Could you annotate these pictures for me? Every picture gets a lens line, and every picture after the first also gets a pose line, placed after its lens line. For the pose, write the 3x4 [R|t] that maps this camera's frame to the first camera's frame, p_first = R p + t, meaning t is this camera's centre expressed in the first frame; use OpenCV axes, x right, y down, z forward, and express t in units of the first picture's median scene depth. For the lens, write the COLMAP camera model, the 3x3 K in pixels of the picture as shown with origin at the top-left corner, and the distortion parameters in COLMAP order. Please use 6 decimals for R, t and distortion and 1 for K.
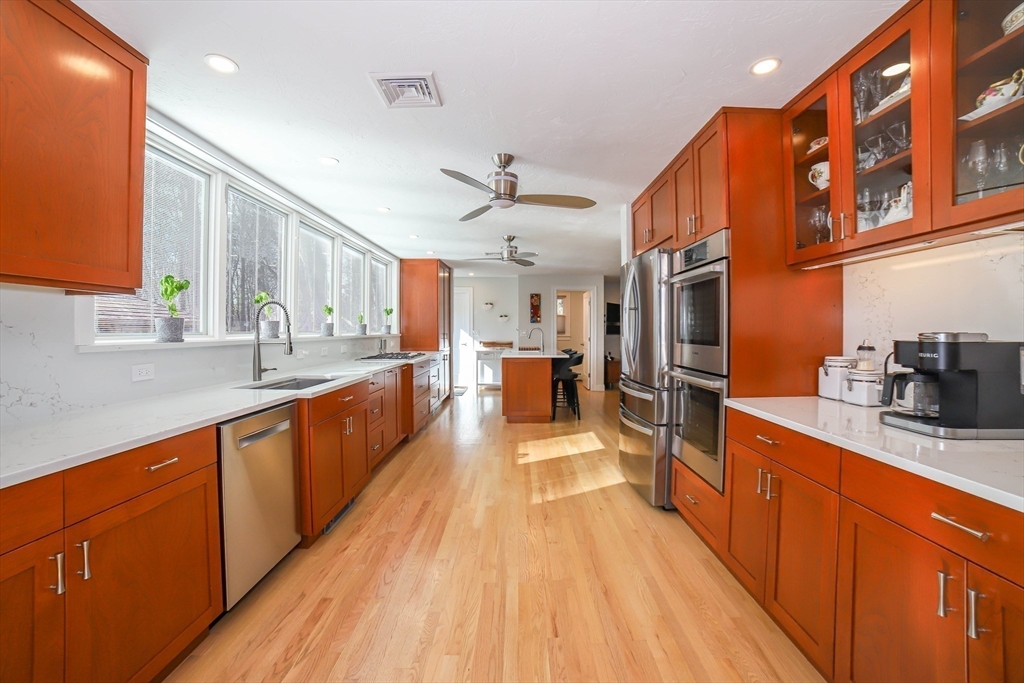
lens RADIAL K [[421.1, 0, 510.1], [0, 421.1, 332.0], [0, 0, 1]] dist [-0.064240, 0.006784]
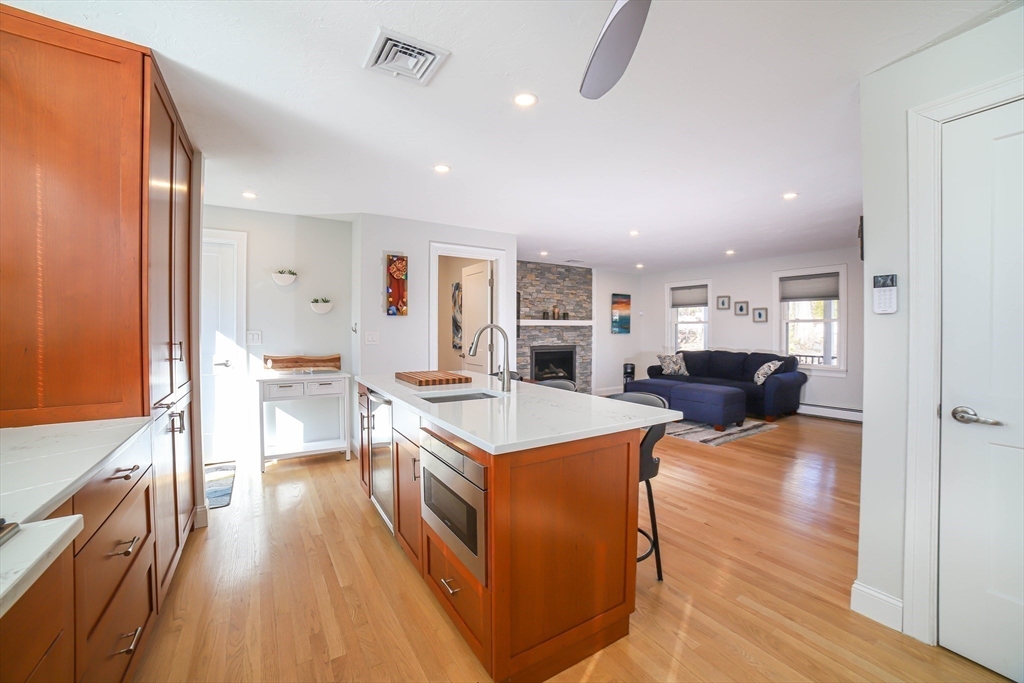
lens RADIAL K [[421.1, 0, 511.1], [0, 421.1, 335.0], [0, 0, 1]] dist [-0.064240, 0.006784]
pose [[0.845148, -0.004791, 0.534510, -0.262120], [0.000200, 0.999963, 0.008646, -0.013251], [-0.534532, -0.007200, 0.845118, 1.563449]]
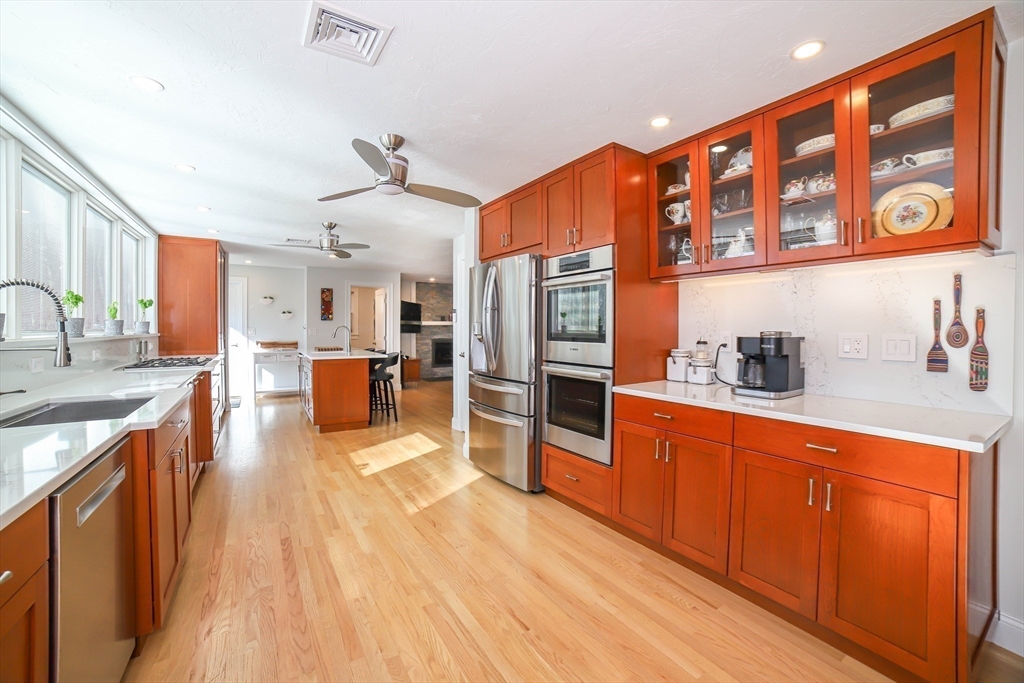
lens RADIAL K [[421.1, 0, 513.7], [0, 421.1, 332.5], [0, 0, 1]] dist [-0.064240, 0.006784]
pose [[0.835725, -0.003565, 0.549137, -0.291355], [0.000732, 0.999985, 0.005378, -0.001494], [-0.549148, -0.004092, 0.835715, 0.102601]]
